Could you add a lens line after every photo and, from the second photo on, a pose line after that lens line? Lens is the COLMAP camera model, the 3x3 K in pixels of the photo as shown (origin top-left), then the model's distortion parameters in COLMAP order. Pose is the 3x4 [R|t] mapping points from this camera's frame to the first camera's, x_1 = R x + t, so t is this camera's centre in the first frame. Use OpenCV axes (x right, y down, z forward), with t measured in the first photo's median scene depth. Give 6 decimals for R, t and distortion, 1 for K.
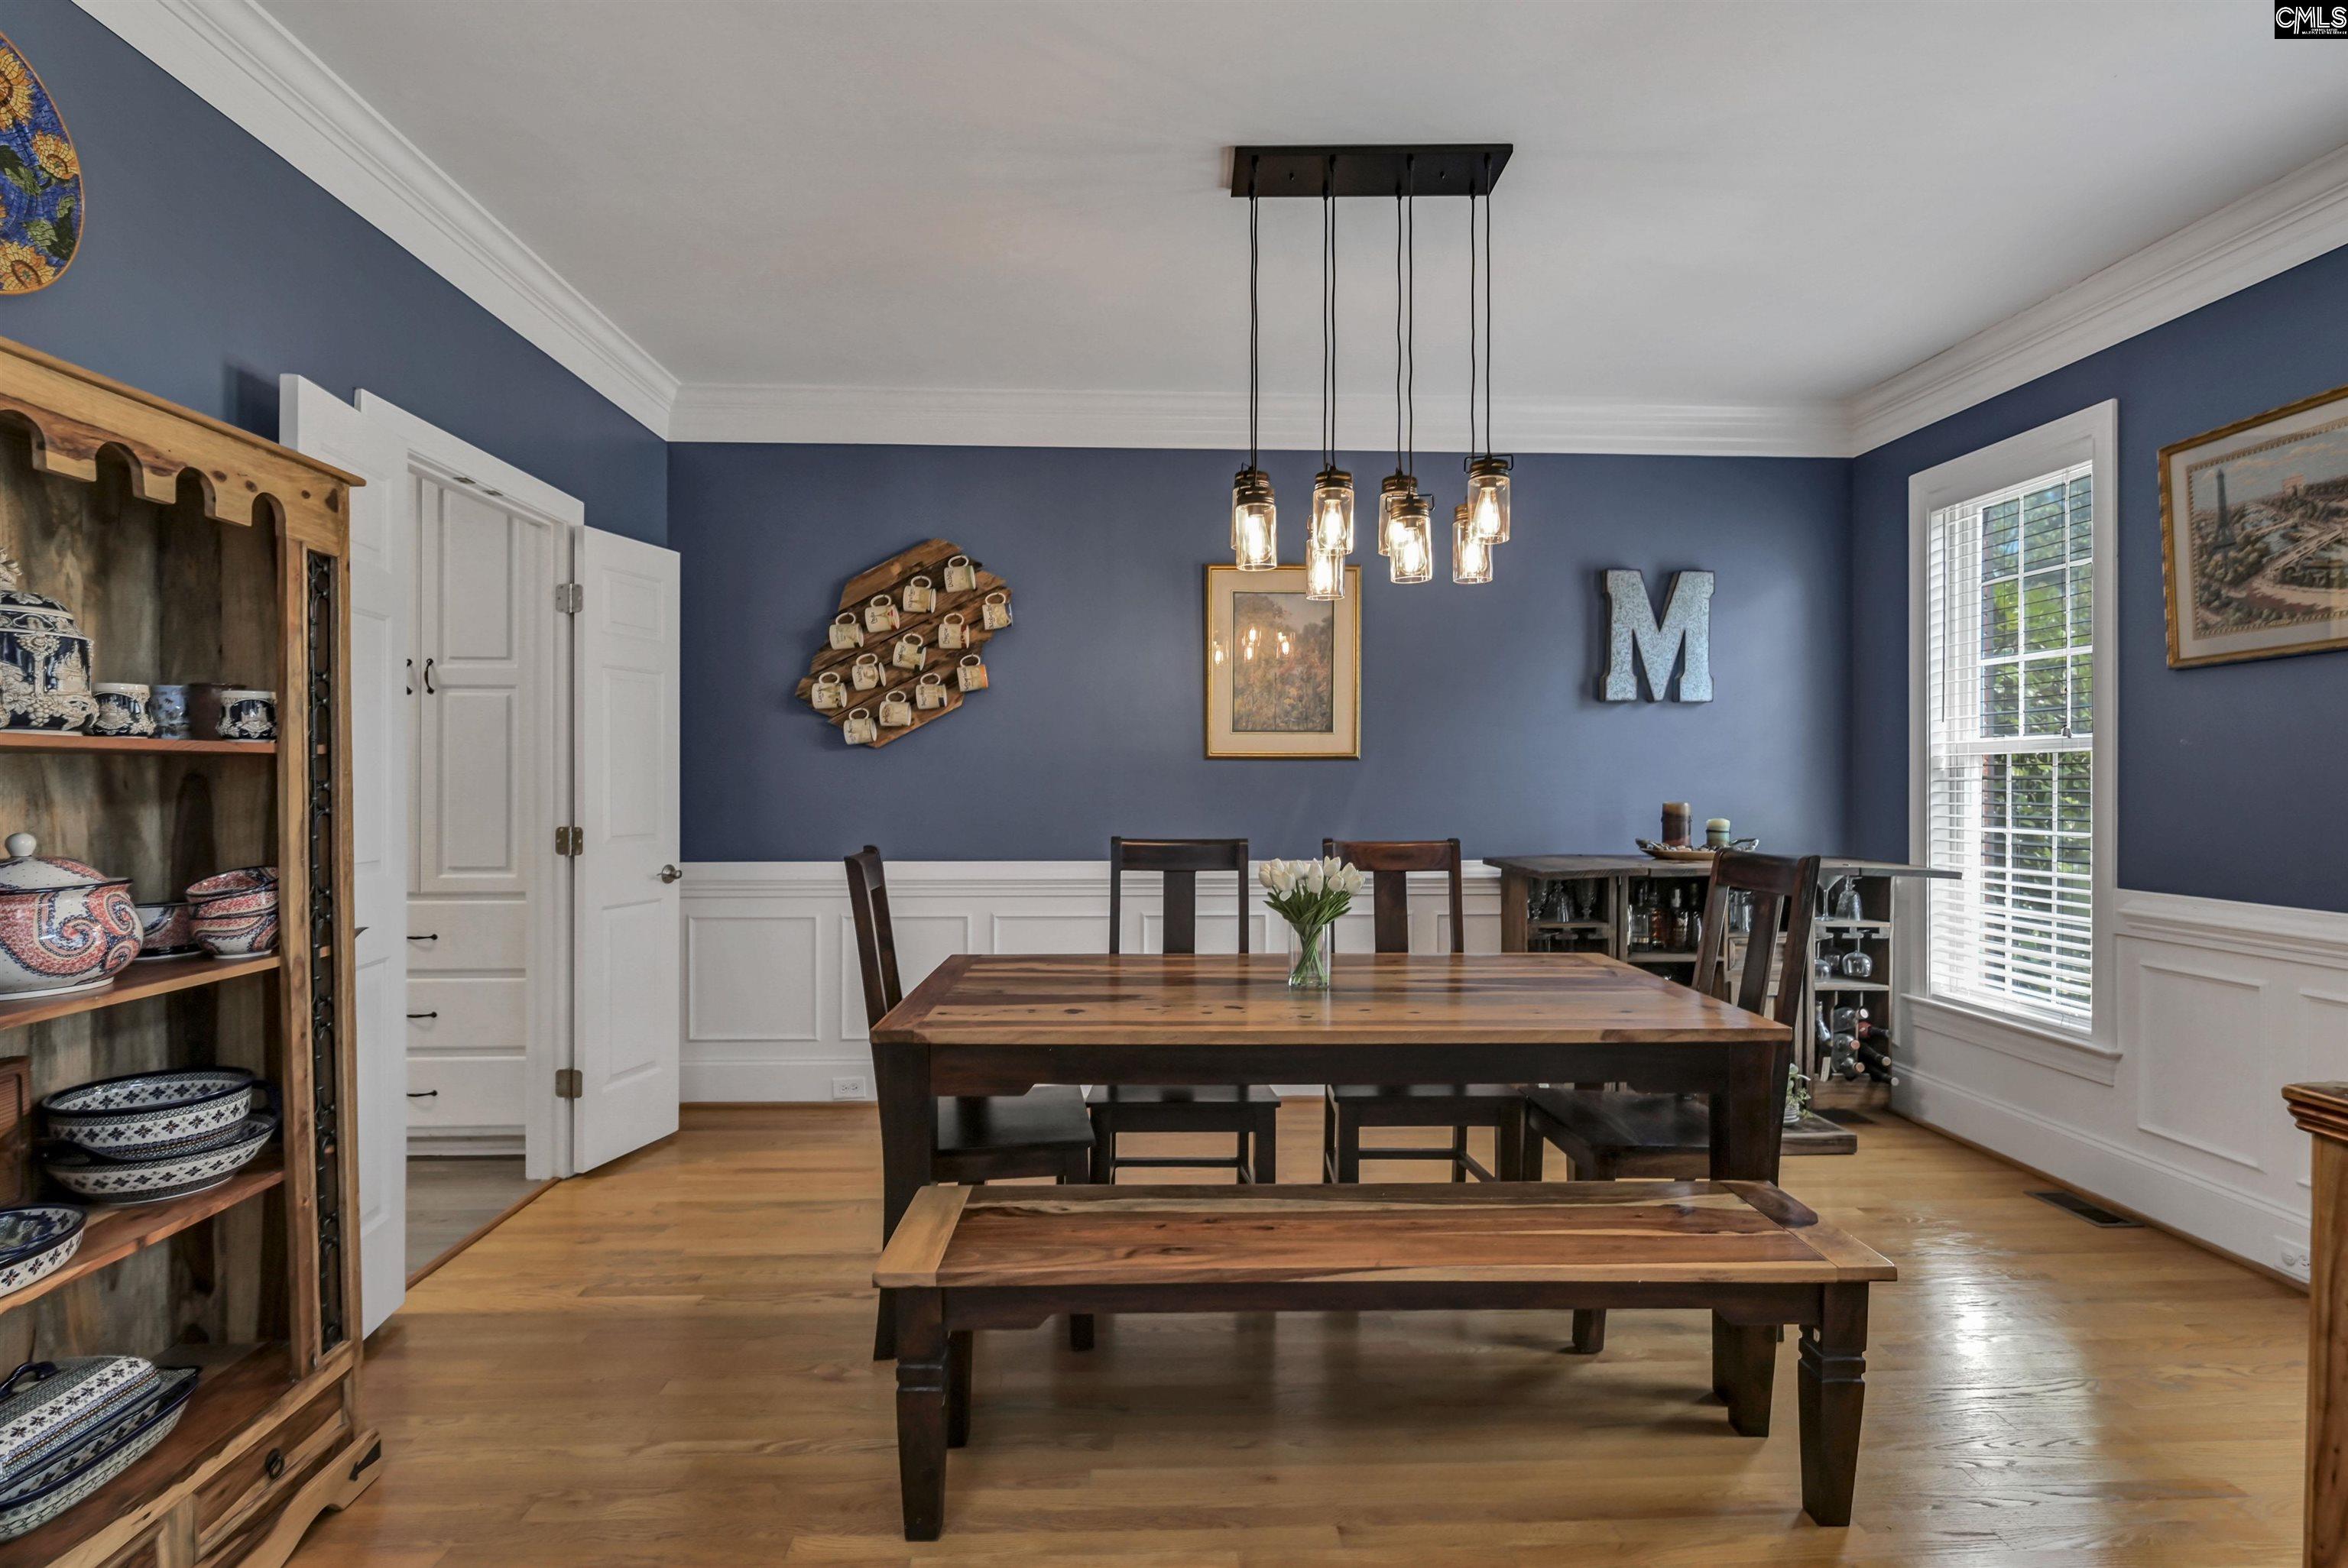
lens RADIAL K [[1166.8, 0, 1174.0], [0, 1166.8, 784.0], [0, 0, 1]] dist [-0.002079, -0.007307]
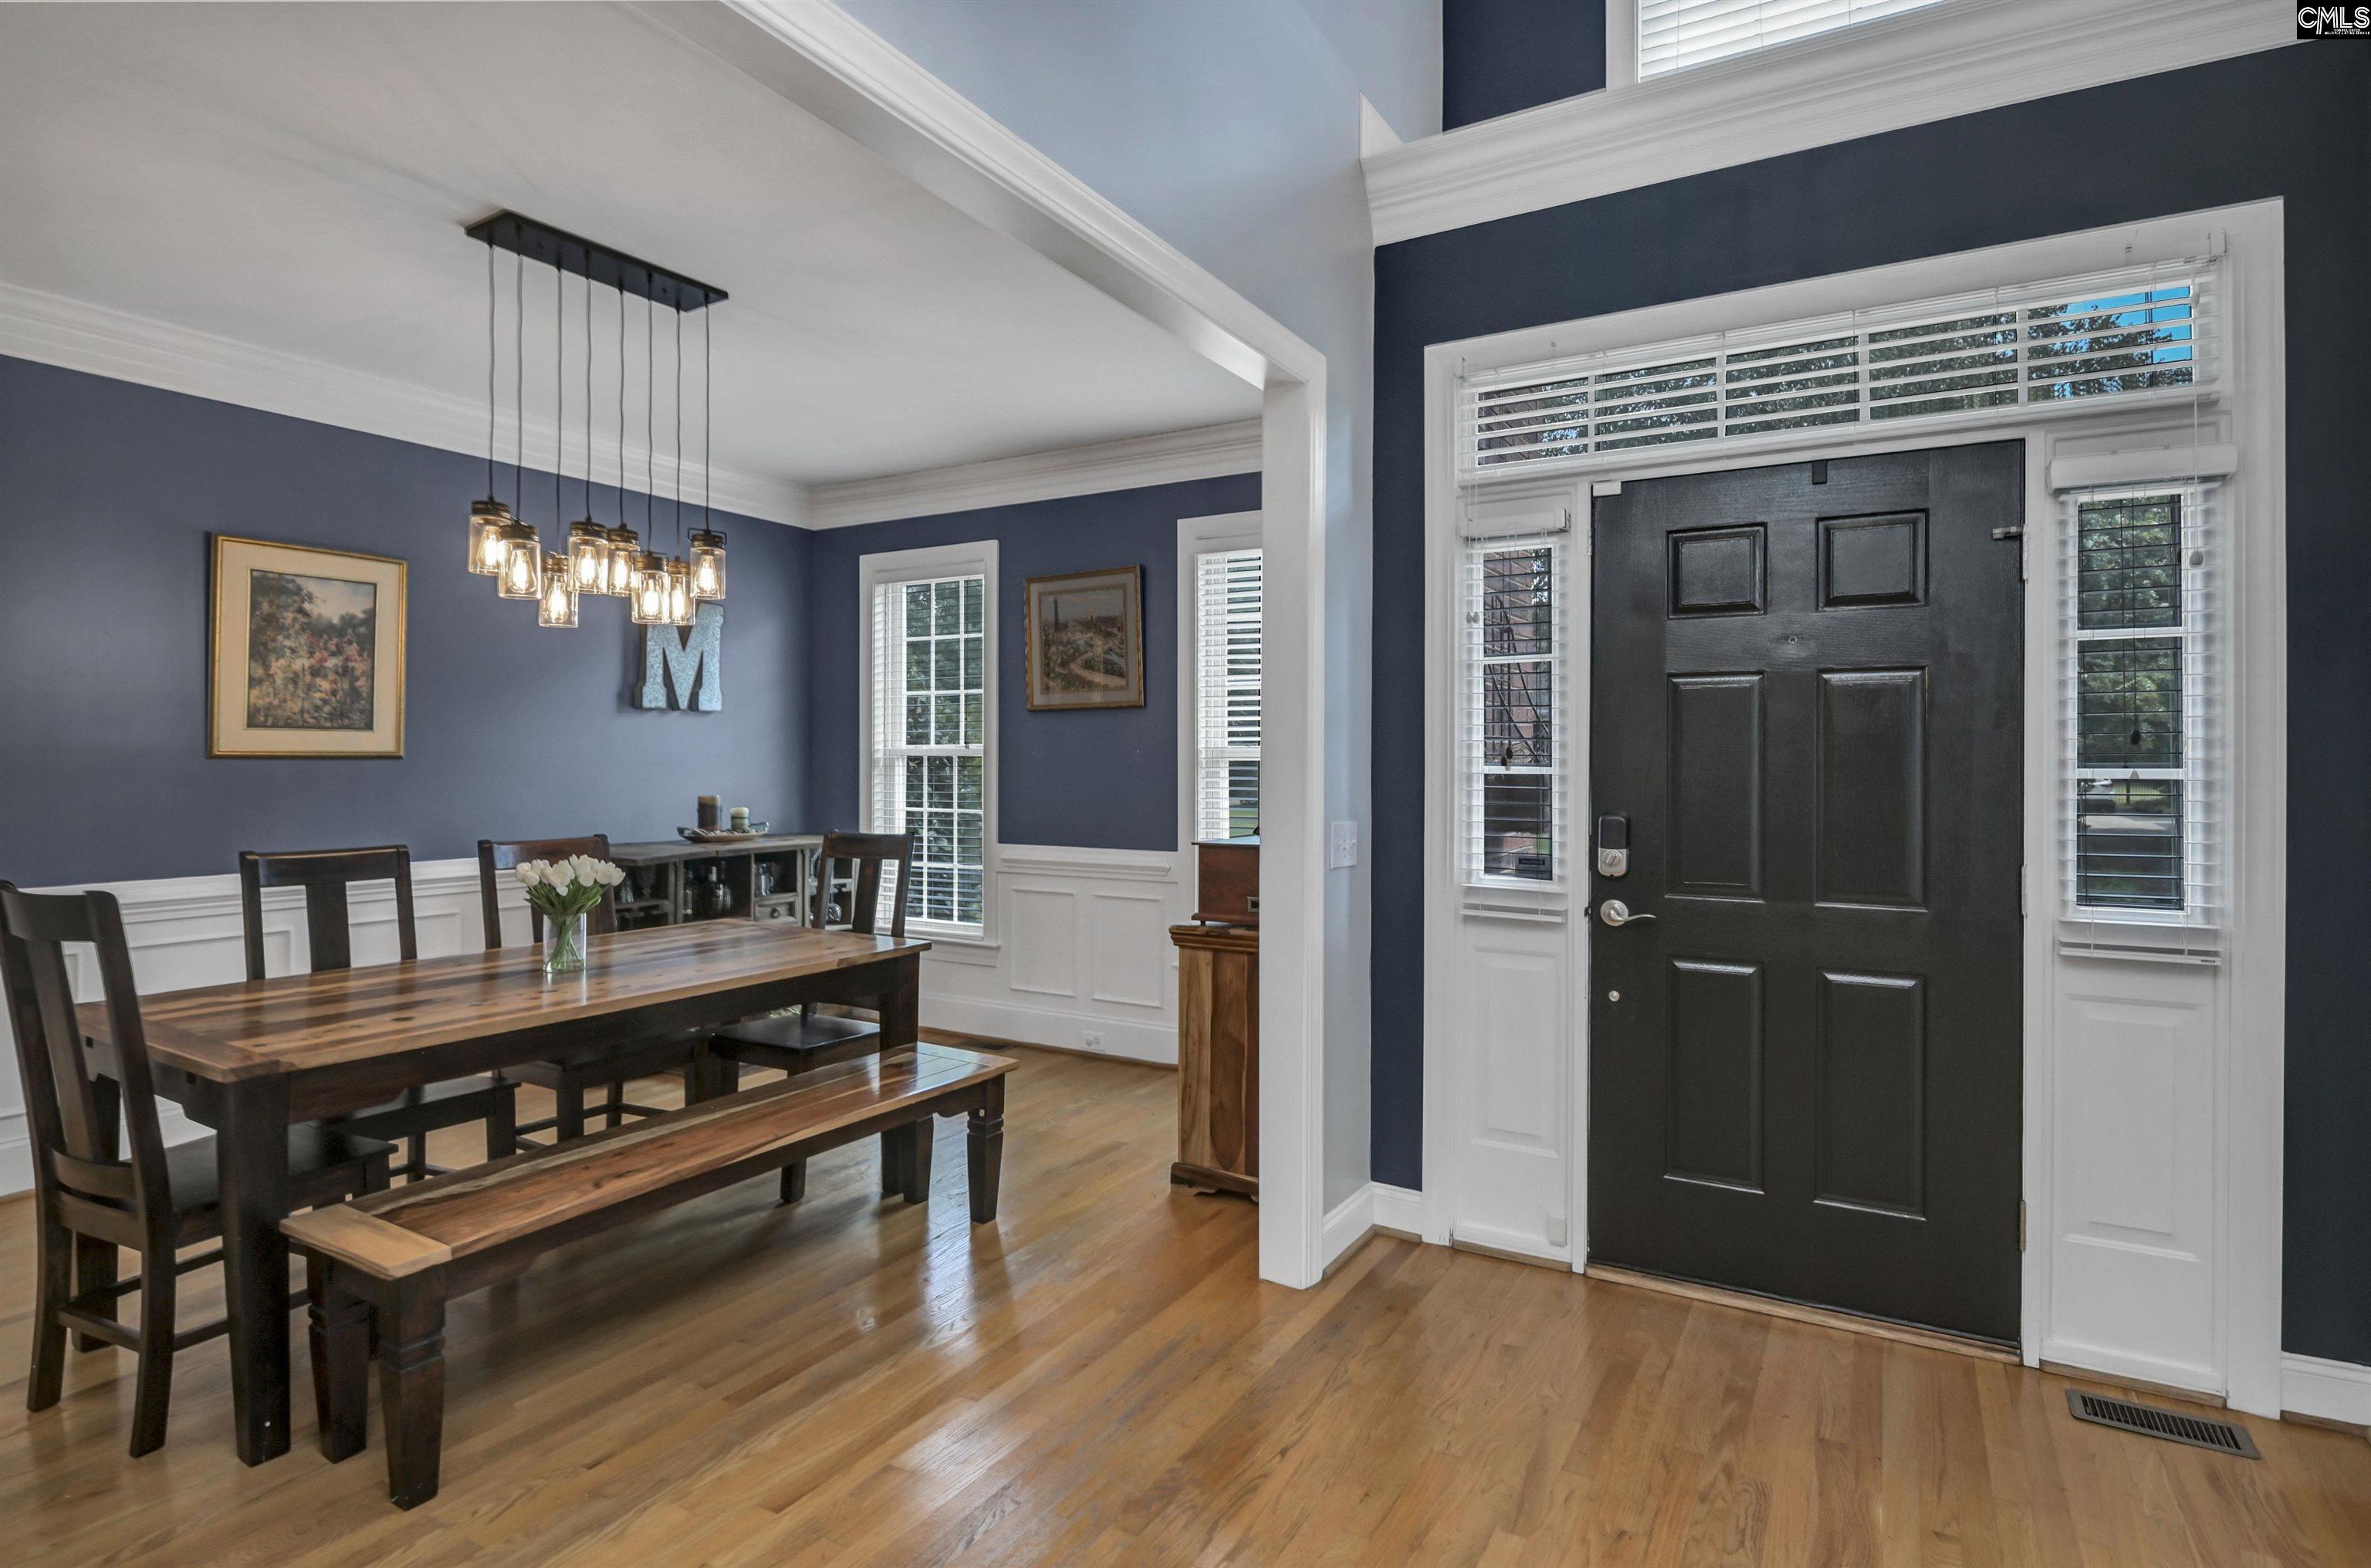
lens RADIAL K [[1194.1, 0, 1195.1], [0, 1194.1, 765.8], [0, 0, 1]] dist [0.003791, -0.007450]
pose [[0.533337, -0.003876, 0.845894, -0.437434], [0.001424, 0.999992, 0.003684, -0.023518], [-0.845902, -0.000760, 0.533338, -0.113993]]
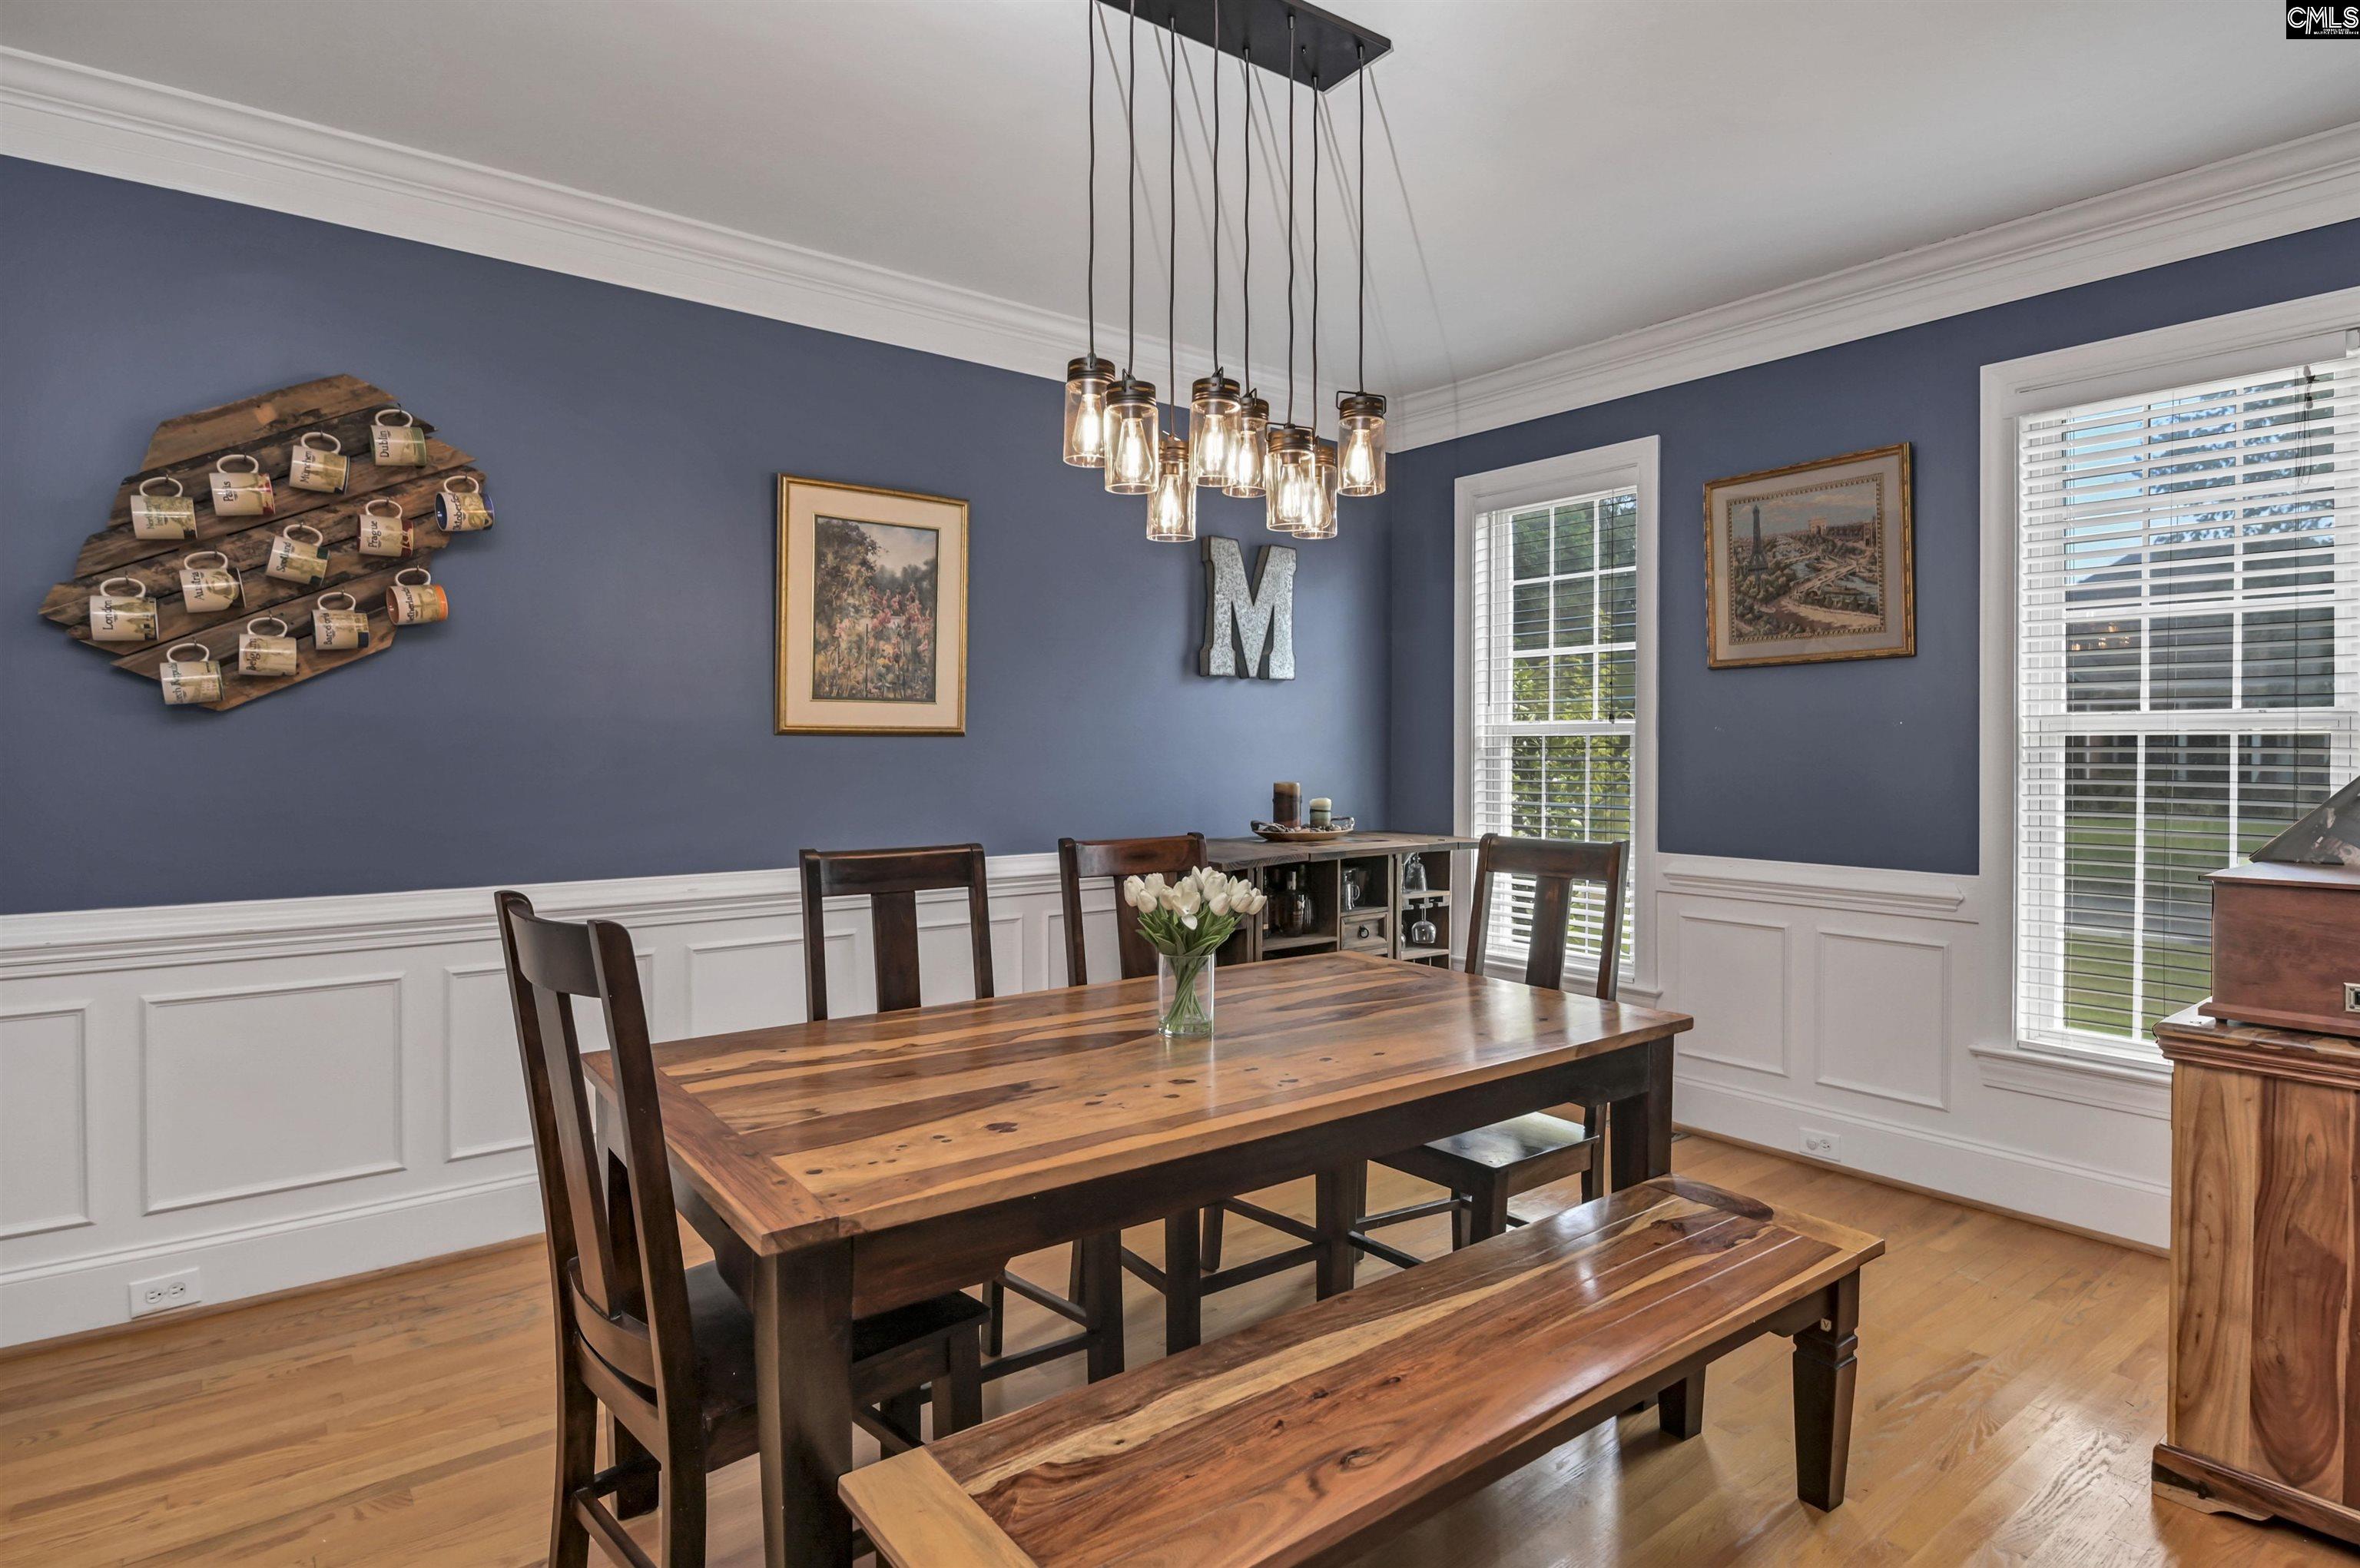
lens RADIAL K [[1224.0, 0, 1198.4], [0, 1224.0, 761.7], [0, 0, 1]] dist [0.001515, -0.007887]
pose [[0.805888, -0.006299, 0.592035, -0.292460], [0.001235, 0.999959, 0.008957, -0.013392], [-0.592067, -0.006487, 0.805863, 0.271402]]
